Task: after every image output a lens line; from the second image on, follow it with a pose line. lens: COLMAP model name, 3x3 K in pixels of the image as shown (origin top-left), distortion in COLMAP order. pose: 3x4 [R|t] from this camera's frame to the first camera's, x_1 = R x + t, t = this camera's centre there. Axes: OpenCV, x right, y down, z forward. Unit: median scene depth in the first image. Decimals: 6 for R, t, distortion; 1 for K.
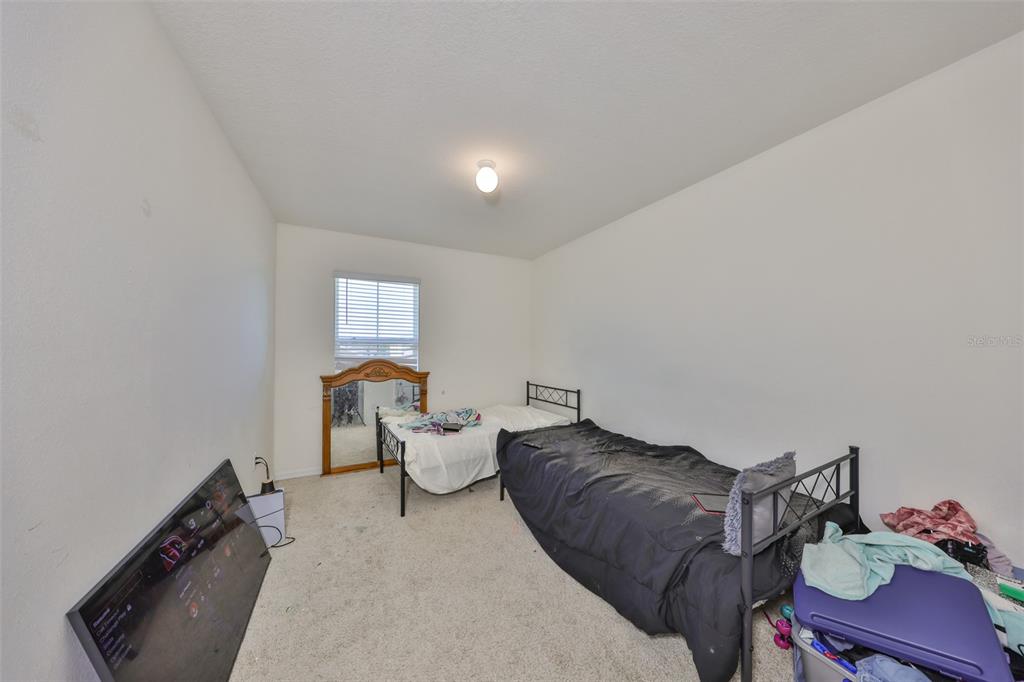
lens RADIAL K [[316.1, 0, 513.6], [0, 316.1, 344.0], [0, 0, 1]] dist [-0.003541, 0.000524]
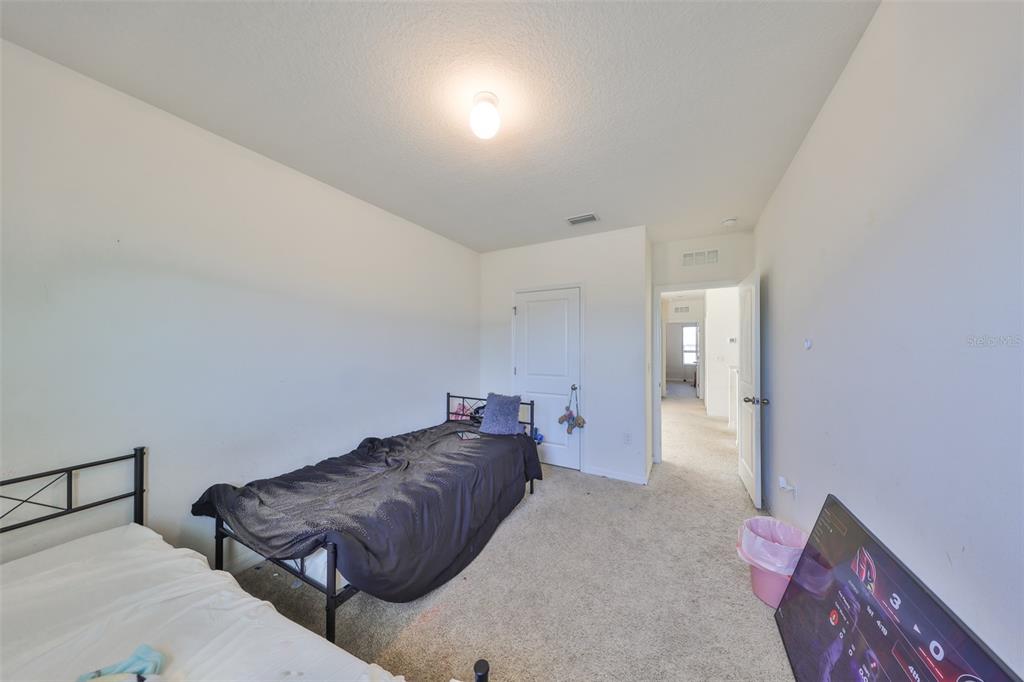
lens RADIAL K [[316.1, 0, 509.4], [0, 316.1, 348.0], [0, 0, 1]] dist [-0.003541, 0.000524]
pose [[-0.533223, 0.004694, 0.845962, -0.443465], [0.002634, 0.999989, -0.003888, 0.008006], [-0.845971, 0.000155, -0.533229, 0.791832]]
